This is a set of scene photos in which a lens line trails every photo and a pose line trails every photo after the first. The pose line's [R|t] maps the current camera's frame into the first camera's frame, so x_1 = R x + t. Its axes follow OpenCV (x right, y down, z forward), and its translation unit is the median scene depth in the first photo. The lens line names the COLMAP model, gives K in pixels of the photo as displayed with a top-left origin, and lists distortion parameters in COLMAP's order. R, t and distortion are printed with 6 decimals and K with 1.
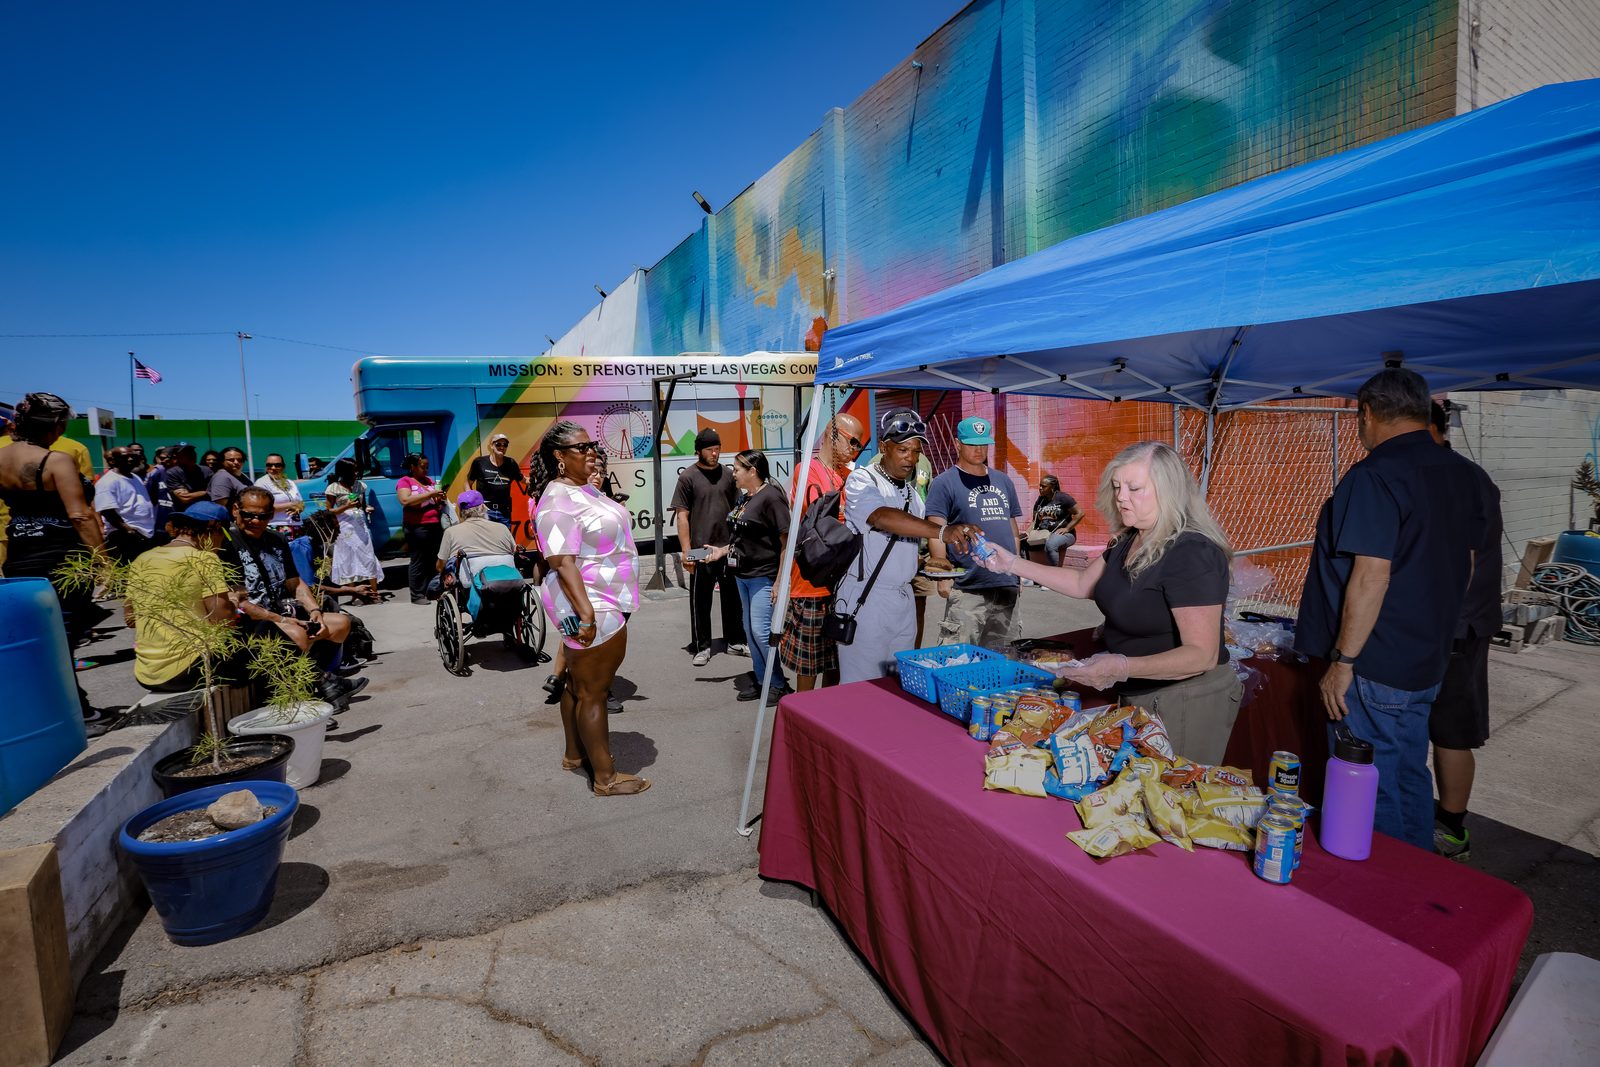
lens RADIAL K [[720.2, 0, 798.1], [0, 720.2, 525.2], [0, 0, 1]] dist [-0.058305, 0.023270]
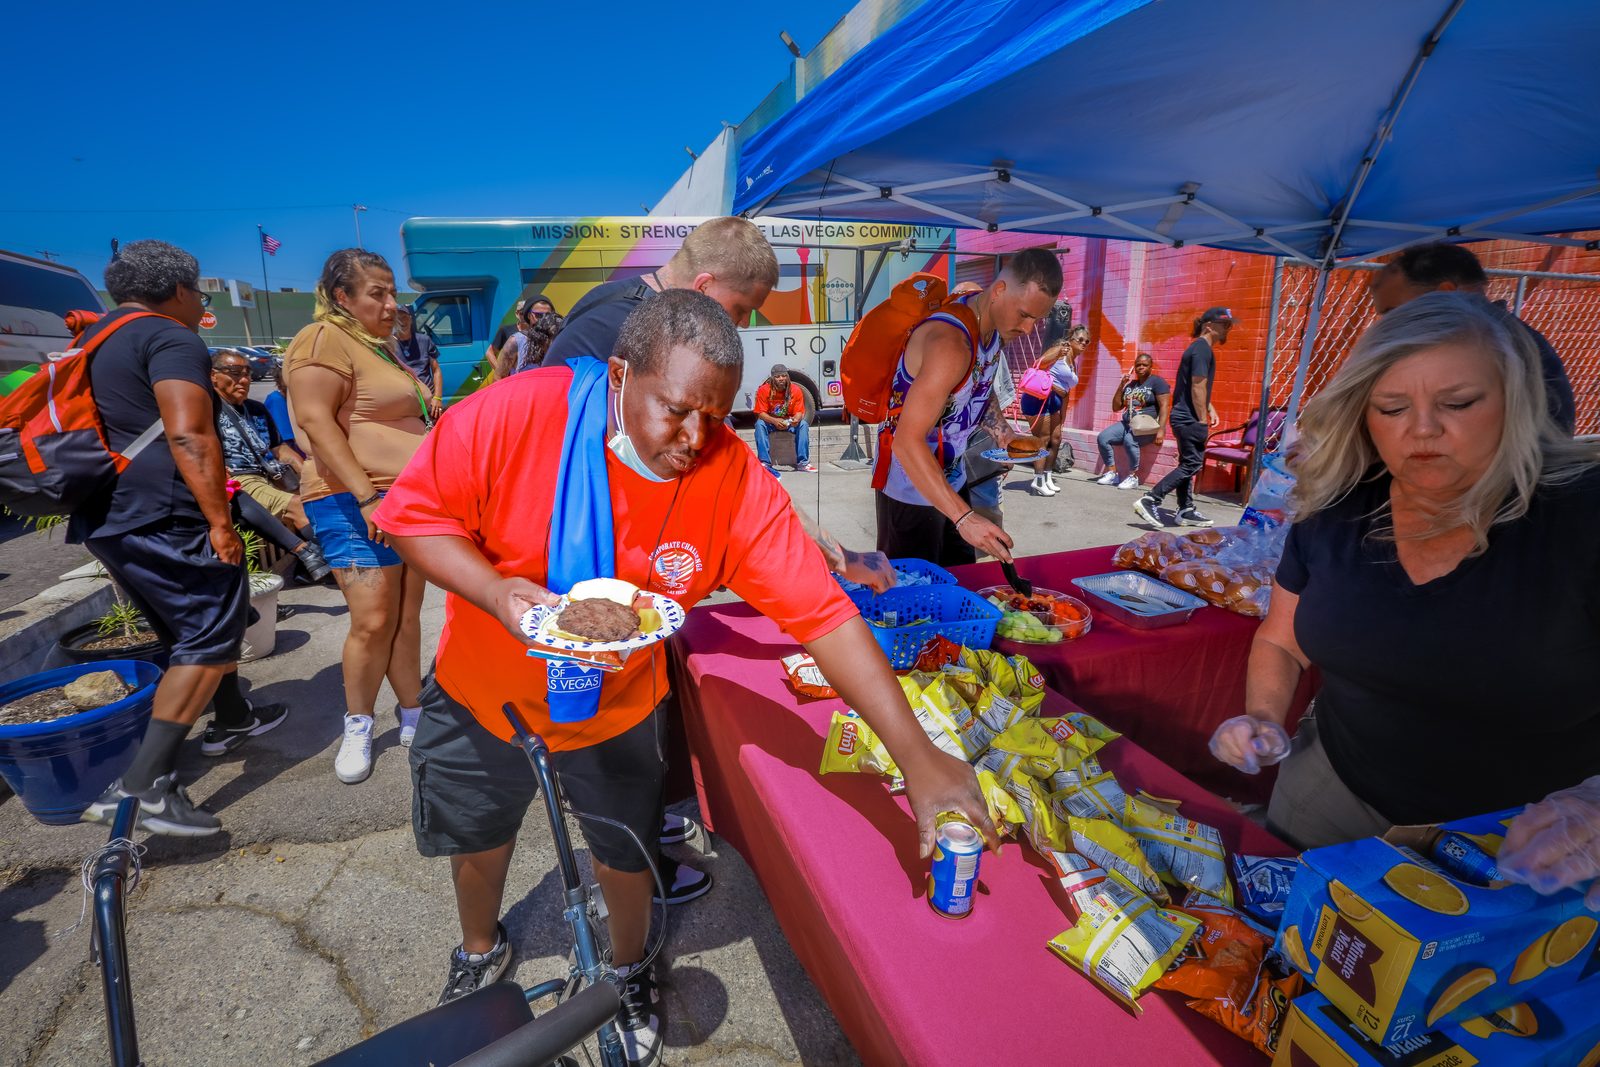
lens RADIAL K [[718.6, 0, 795.9], [0, 718.6, 524.9], [0, 0, 1]] dist [-0.055907, 0.020483]
pose [[0.988381, 0.053599, -0.142232, 0.072156], [-0.029690, 0.985818, 0.165174, 0.000828], [0.149068, -0.159031, 0.975955, 0.074404]]
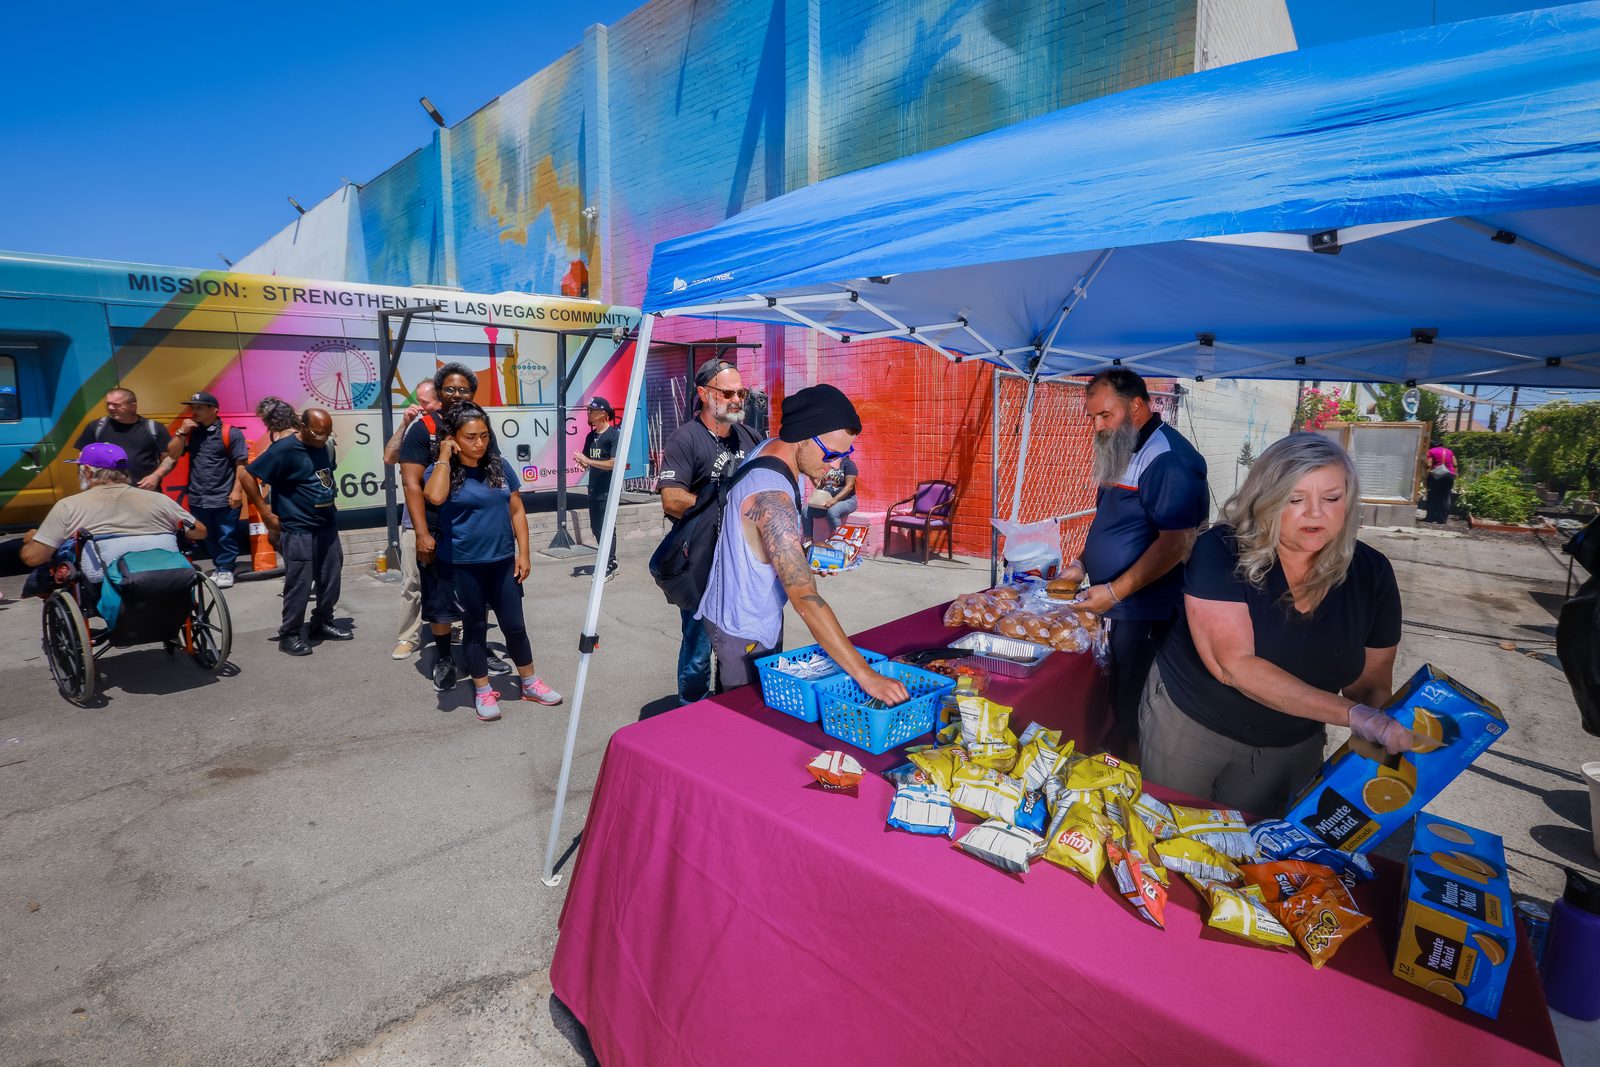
lens RADIAL K [[717.4, 0, 799.2], [0, 717.4, 527.1], [0, 0, 1]] dist [-0.047110, 0.014337]
pose [[0.940954, -0.014924, 0.338206, -0.028571], [-0.003319, 0.998573, 0.053299, -0.004219], [-0.338519, -0.051274, 0.939562, 0.079791]]
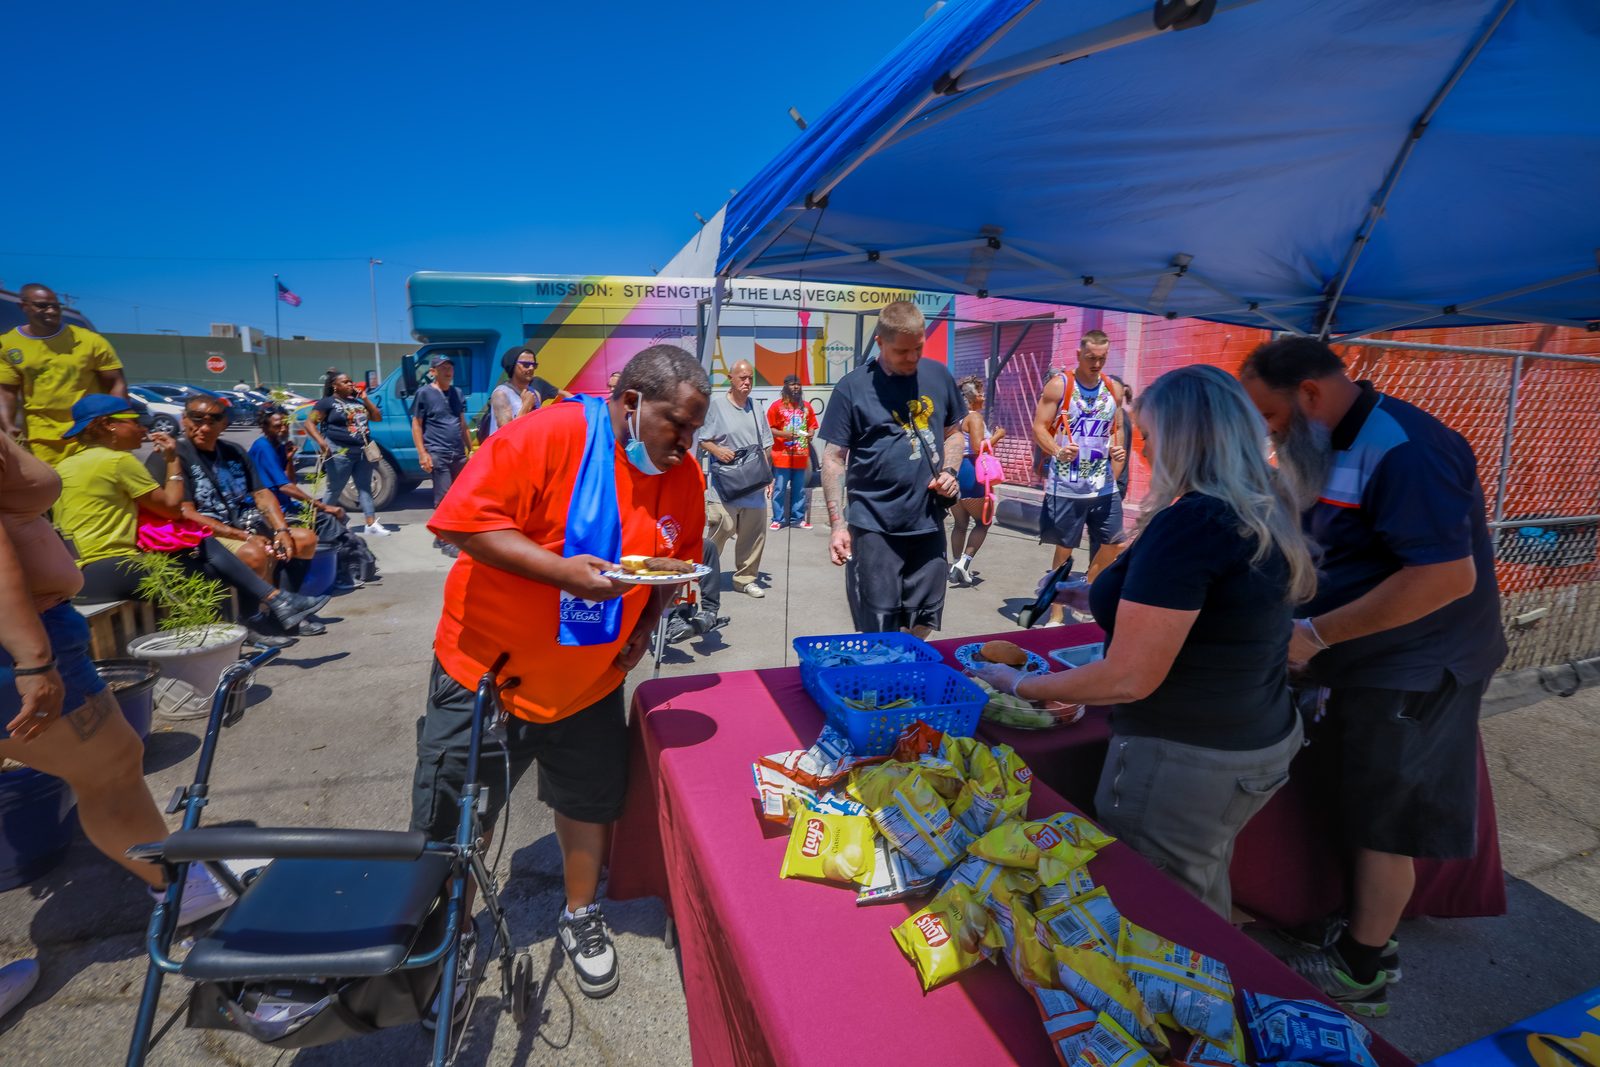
lens RADIAL K [[720.2, 0, 798.1], [0, 720.2, 525.2], [0, 0, 1]] dist [-0.058305, 0.023270]
pose [[0.987449, 0.067540, -0.142766, 0.077080], [-0.055832, 0.994859, 0.084484, -0.001032], [0.147739, -0.075452, 0.986144, 0.087472]]
